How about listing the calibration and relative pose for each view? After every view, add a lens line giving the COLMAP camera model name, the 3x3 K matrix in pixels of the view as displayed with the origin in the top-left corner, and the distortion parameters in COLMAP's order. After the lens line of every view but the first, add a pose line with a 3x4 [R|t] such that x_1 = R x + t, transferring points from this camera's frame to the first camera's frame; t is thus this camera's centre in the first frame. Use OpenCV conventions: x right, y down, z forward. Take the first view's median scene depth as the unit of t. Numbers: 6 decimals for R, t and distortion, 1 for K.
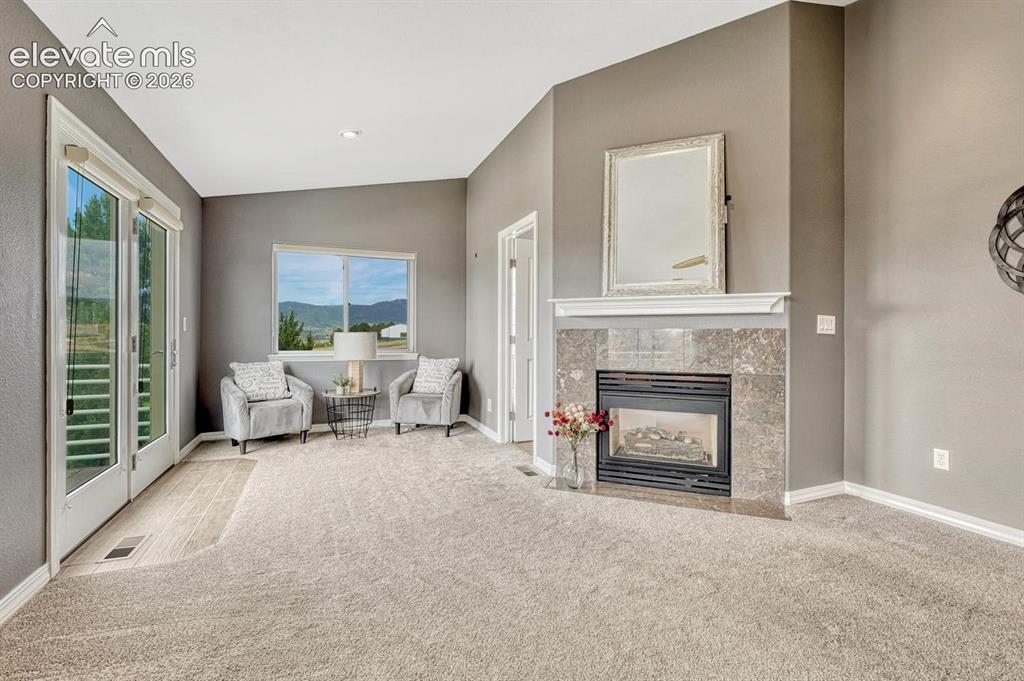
lens RADIAL K [[445.5, 0, 512.0], [0, 445.5, 340.5], [0, 0, 1]] dist [0.000044, 0.000079]
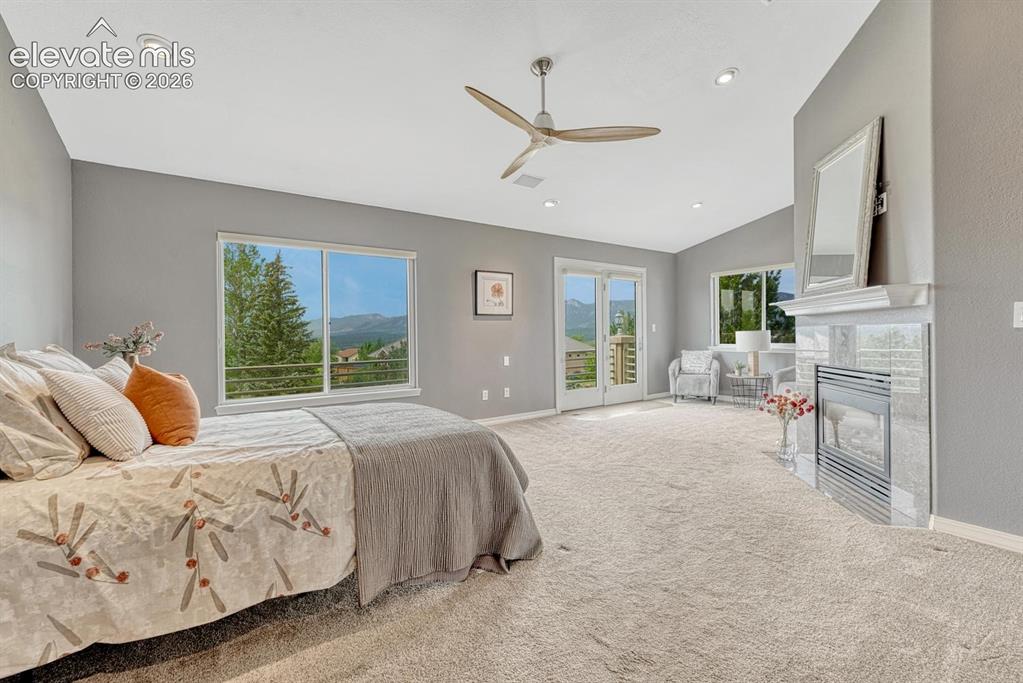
lens RADIAL K [[431.3, 0, 511.5], [0, 431.3, 341.5], [0, 0, 1]] dist [0.000020, 0.000001]
pose [[0.218311, 0.012748, -0.975796, 1.065819], [-0.001369, 0.999918, 0.012757, -0.000703], [0.975878, -0.001449, 0.218310, 0.030994]]
